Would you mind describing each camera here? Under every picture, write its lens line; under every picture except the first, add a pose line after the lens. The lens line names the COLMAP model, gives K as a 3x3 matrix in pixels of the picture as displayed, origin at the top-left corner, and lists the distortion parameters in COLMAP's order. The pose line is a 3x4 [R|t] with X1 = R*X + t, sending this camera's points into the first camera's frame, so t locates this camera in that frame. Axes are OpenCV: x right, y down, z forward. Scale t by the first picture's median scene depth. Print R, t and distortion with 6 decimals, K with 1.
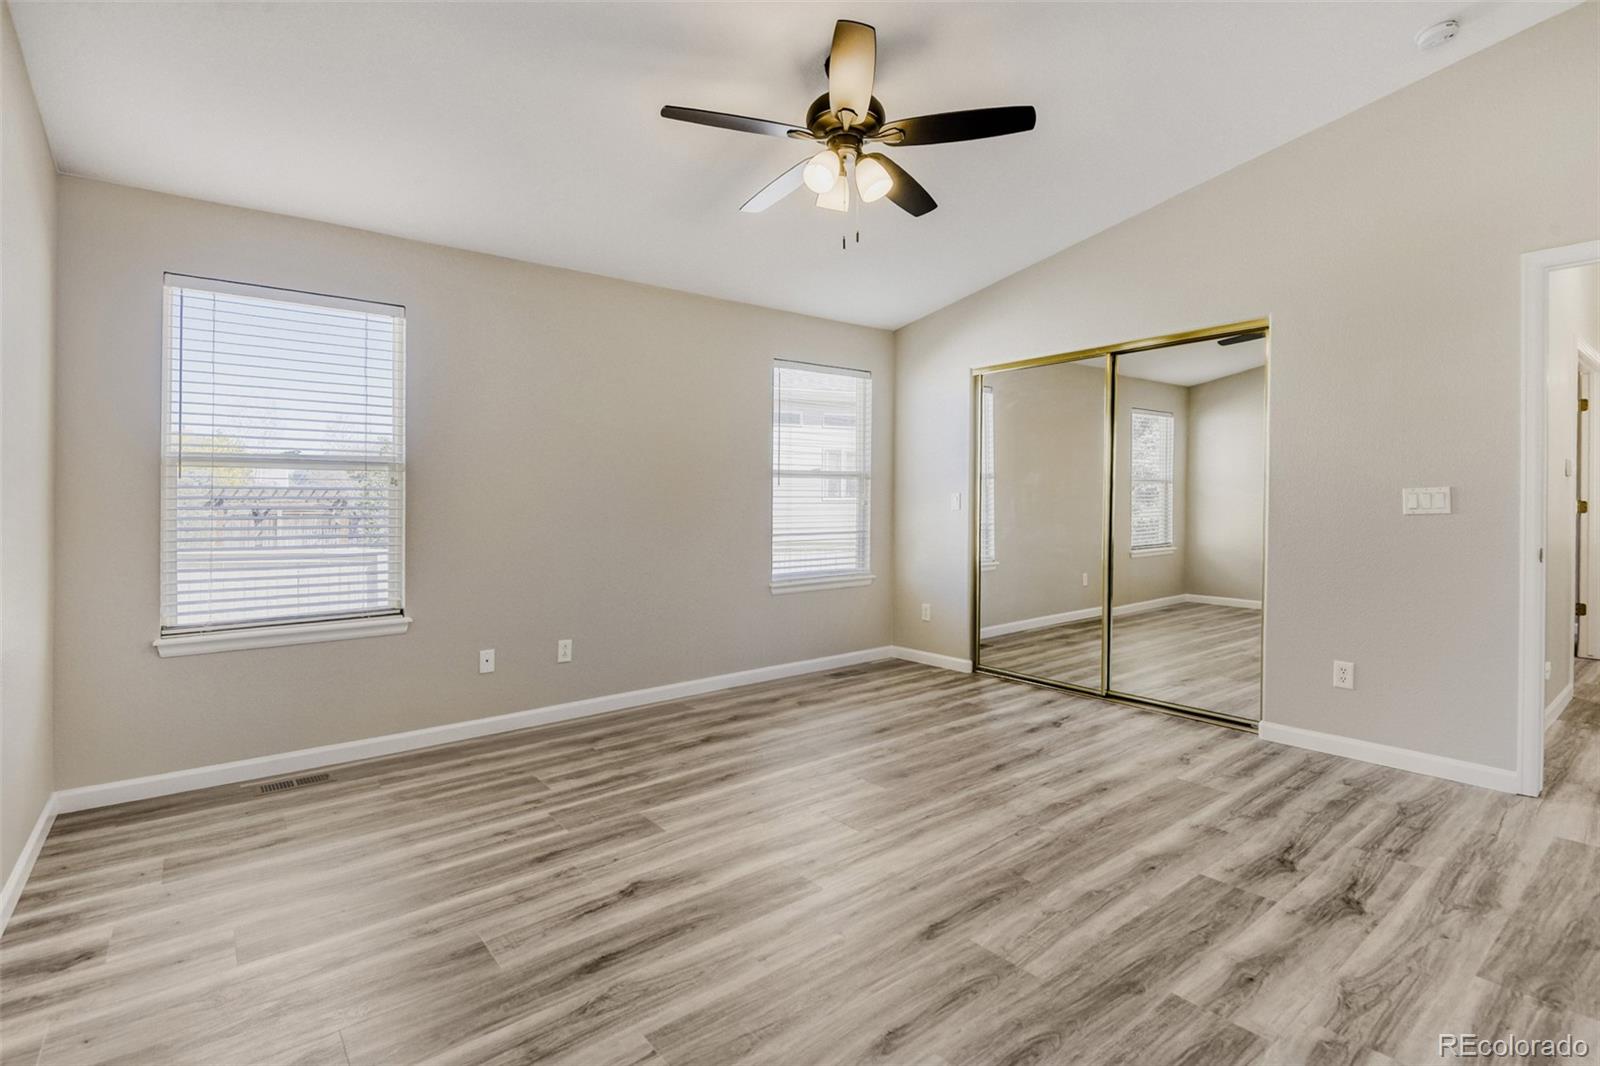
lens RADIAL K [[739.4, 0, 800.8], [0, 739.4, 519.1], [0, 0, 1]] dist [0.020809, -0.018711]
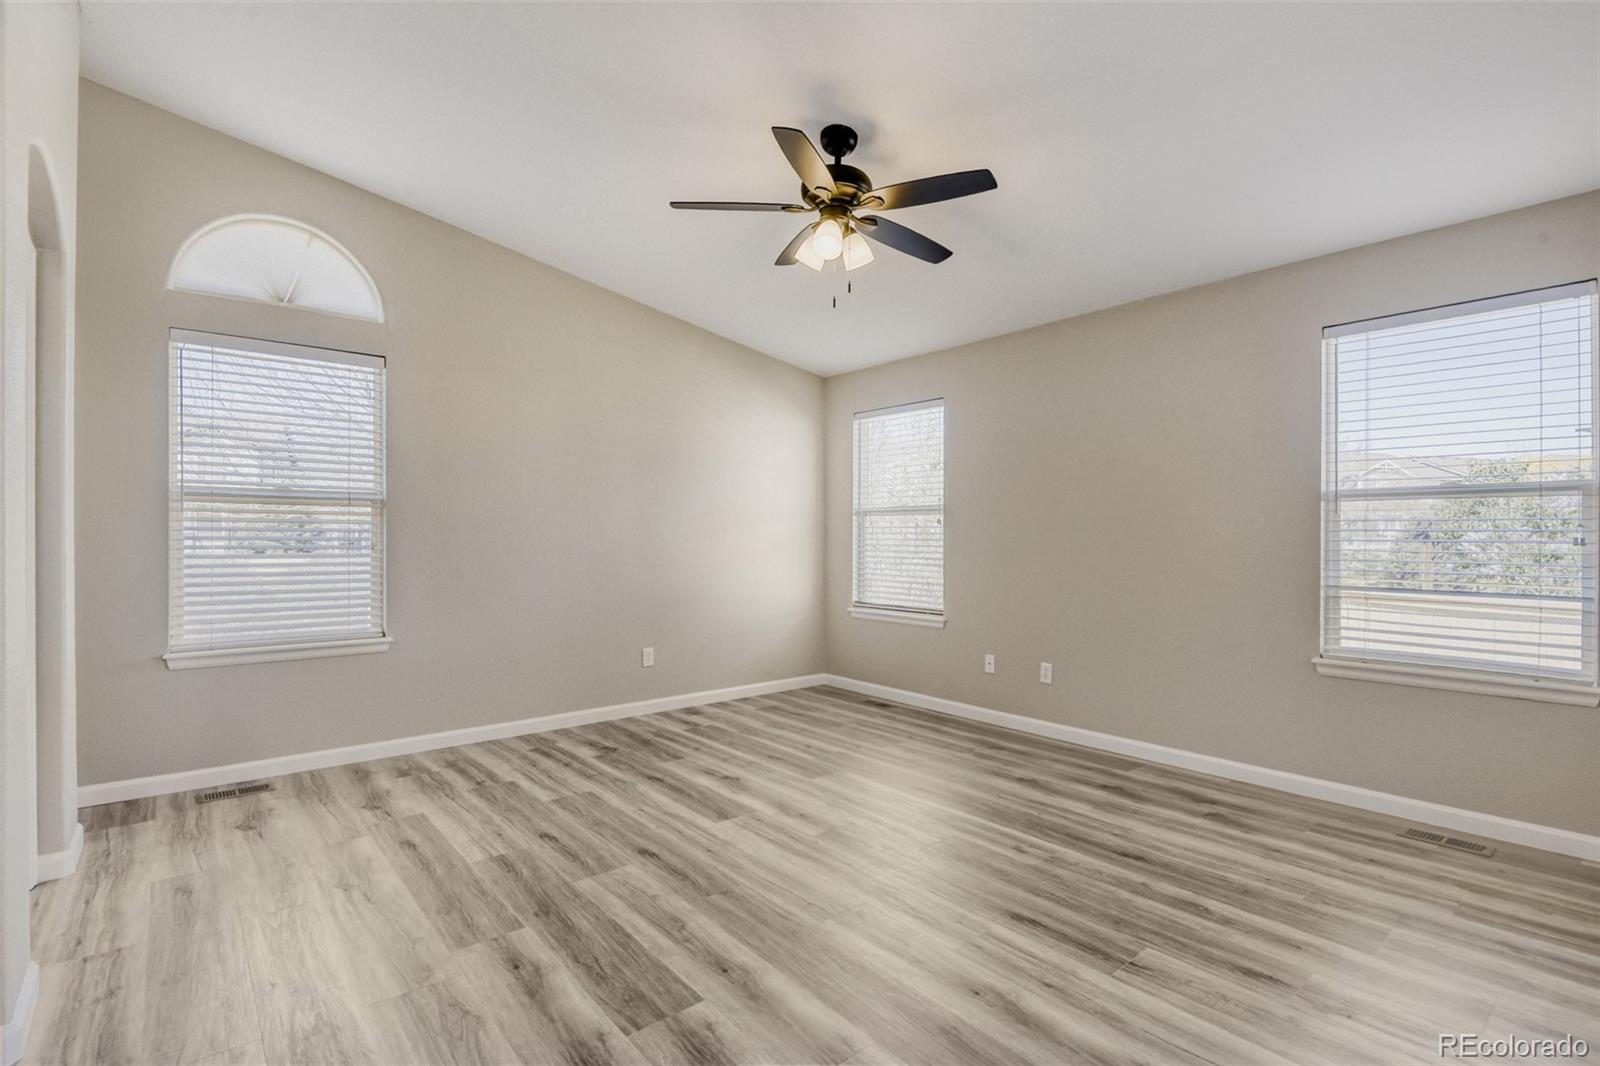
lens RADIAL K [[748.4, 0, 812.5], [0, 748.4, 545.0], [0, 0, 1]] dist [0.027767, -0.015803]
pose [[0.042327, 0.018237, -0.998937, 1.122062], [-0.025997, 0.999515, 0.017146, -0.029481], [0.998766, 0.025243, 0.042780, 0.886128]]
